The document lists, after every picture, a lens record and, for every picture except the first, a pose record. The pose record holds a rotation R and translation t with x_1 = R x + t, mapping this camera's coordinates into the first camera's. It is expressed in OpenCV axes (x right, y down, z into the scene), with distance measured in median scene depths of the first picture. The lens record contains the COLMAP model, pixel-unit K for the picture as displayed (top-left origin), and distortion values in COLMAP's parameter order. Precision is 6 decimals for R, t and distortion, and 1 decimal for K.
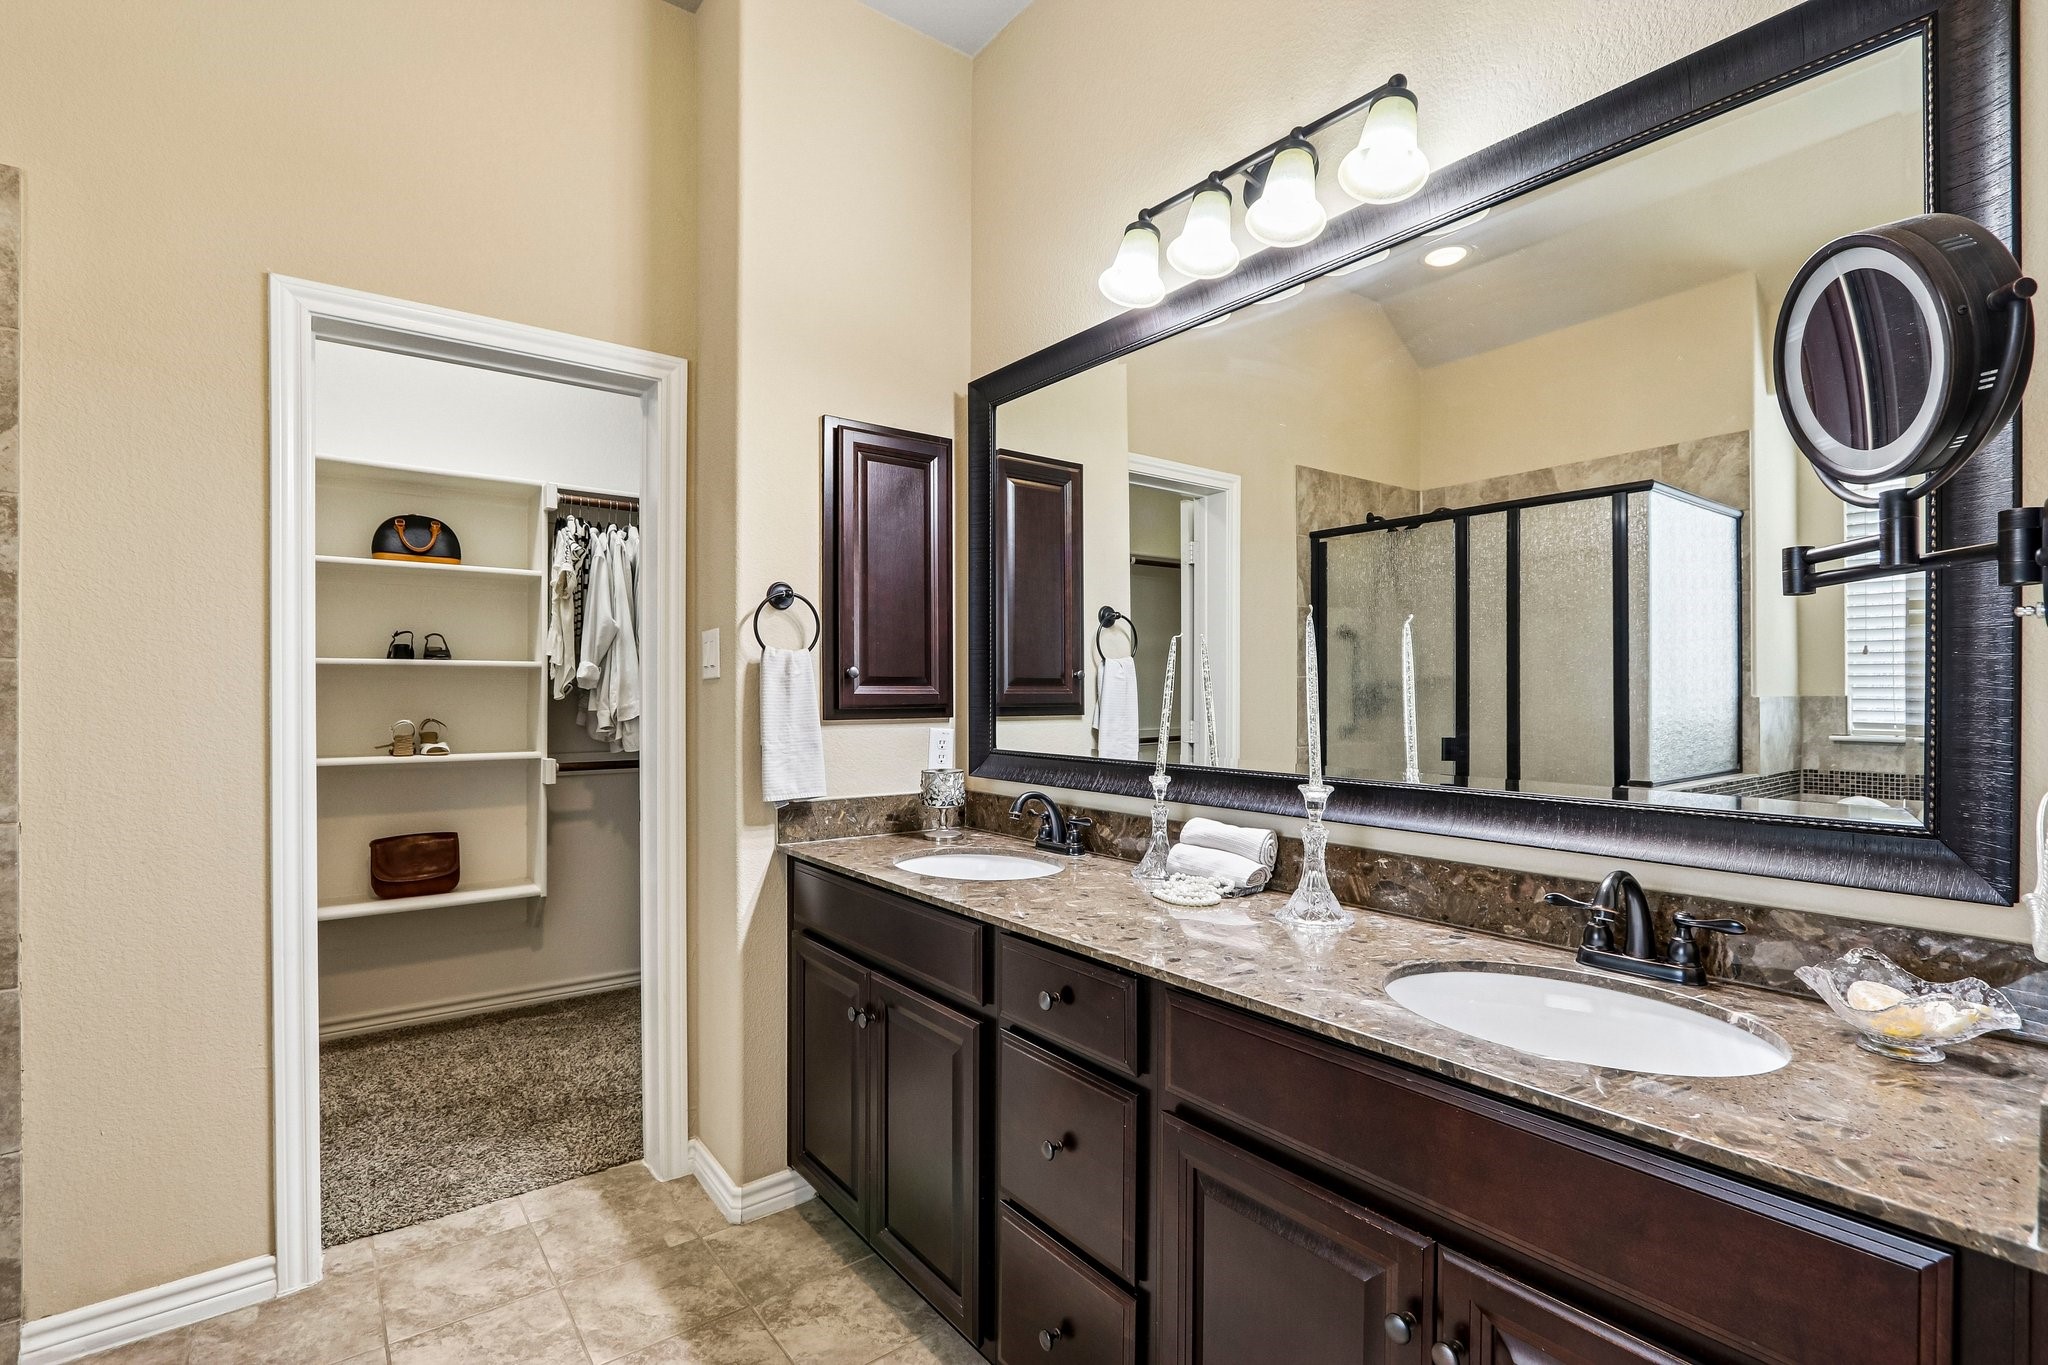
lens RADIAL K [[942.3, 0, 1032.4], [0, 942.3, 692.6], [0, 0, 1]] dist [-0.014824, 0.002004]
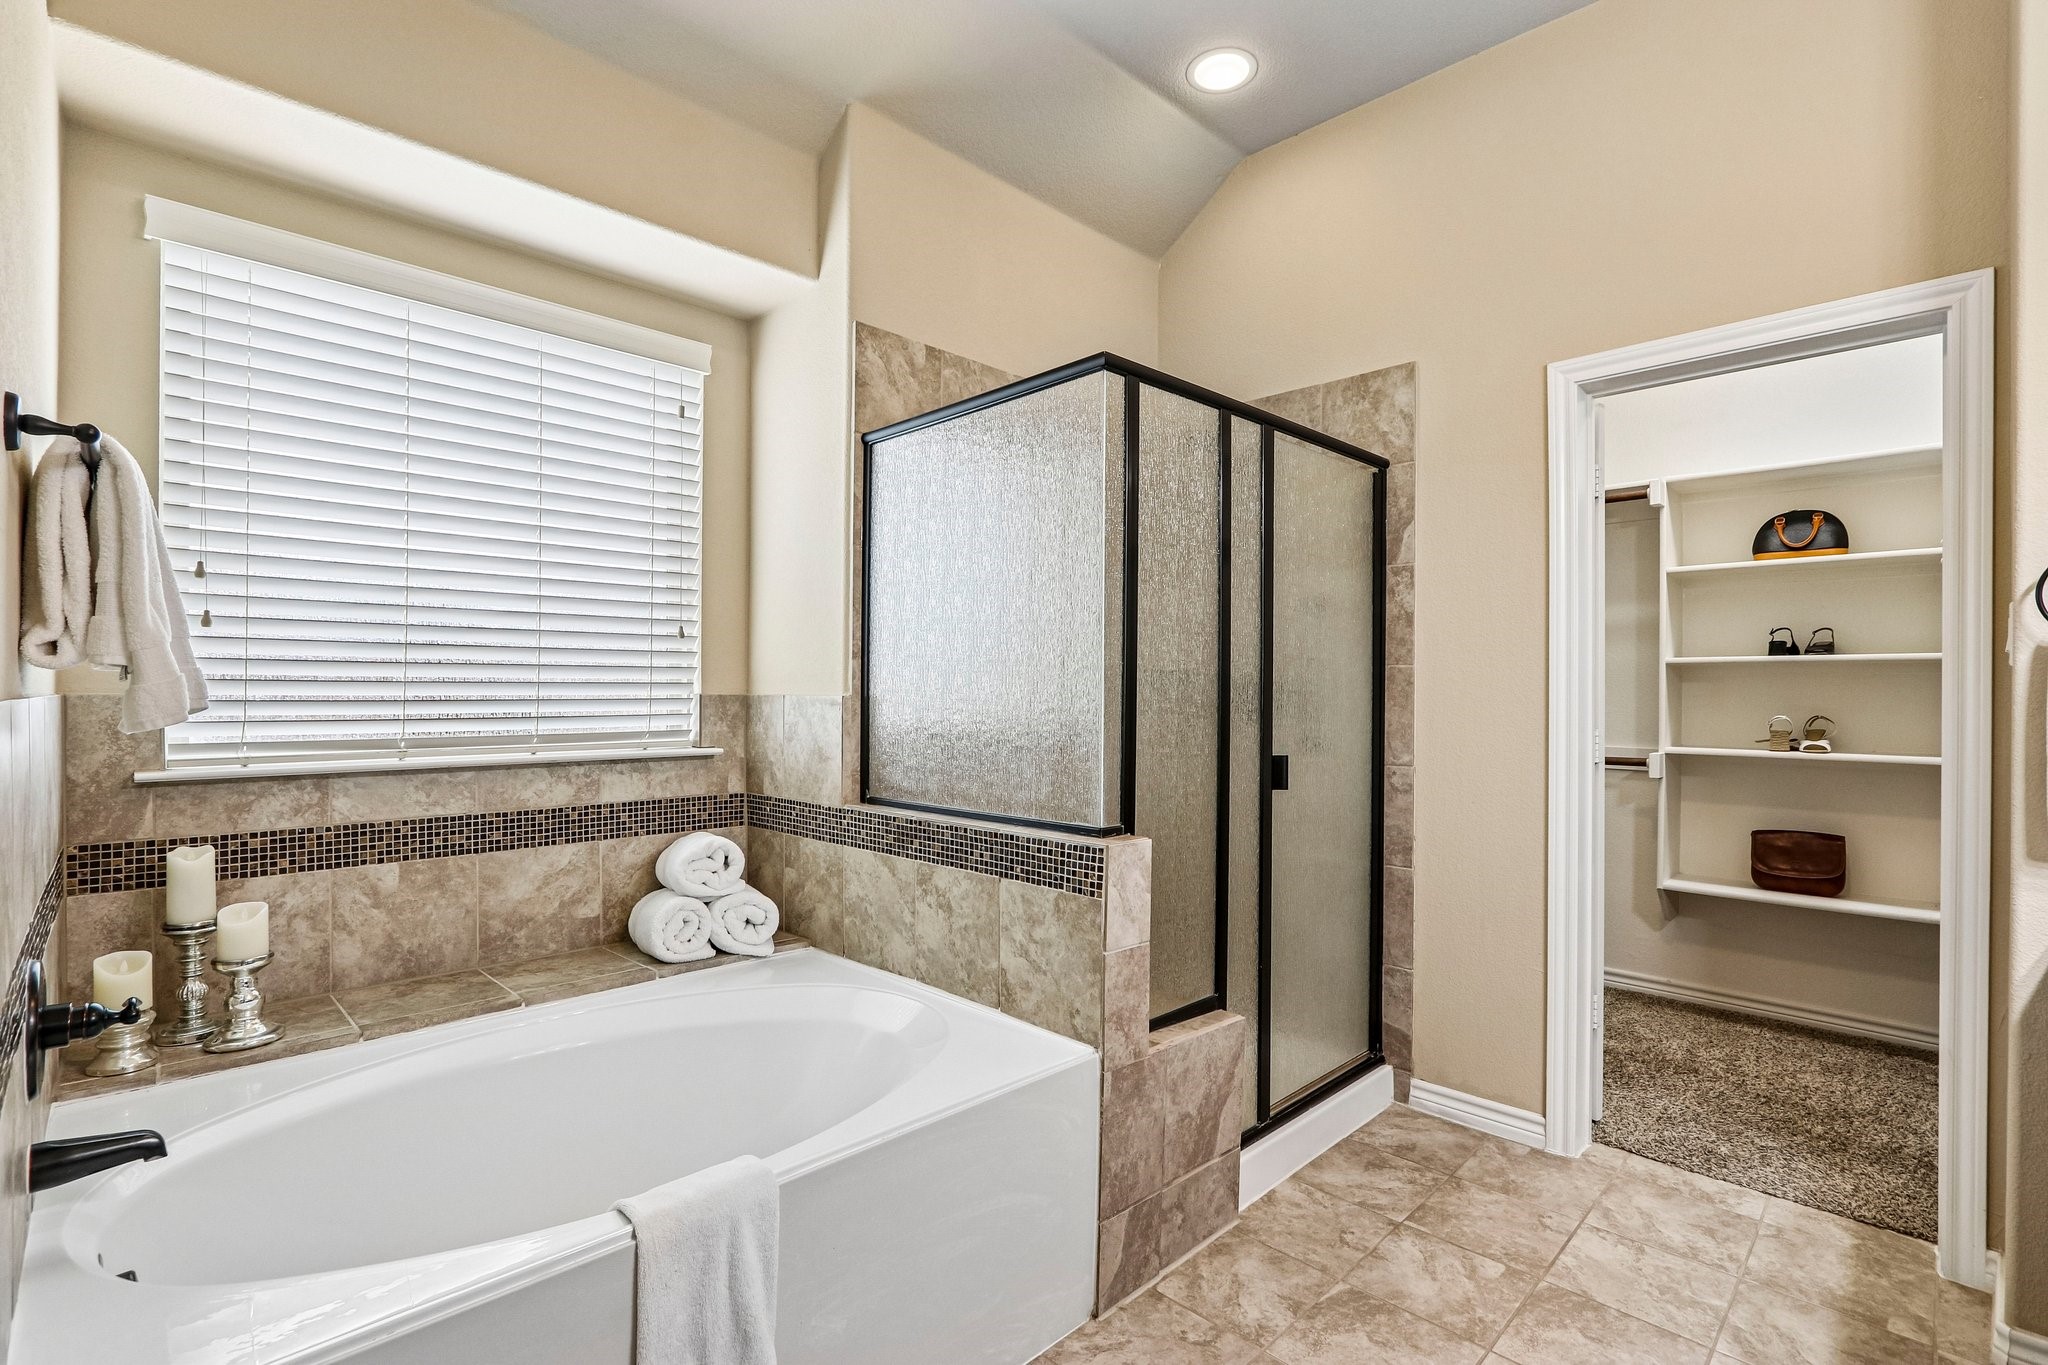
lens RADIAL K [[942.3, 0, 1032.4], [0, 942.3, 692.6], [0, 0, 1]] dist [-0.014824, 0.002004]
pose [[0.123102, 0.003198, -0.992389, 0.343095], [-0.004711, 0.999985, 0.002638, 0.008027], [0.992383, 0.004350, 0.123116, 0.107472]]
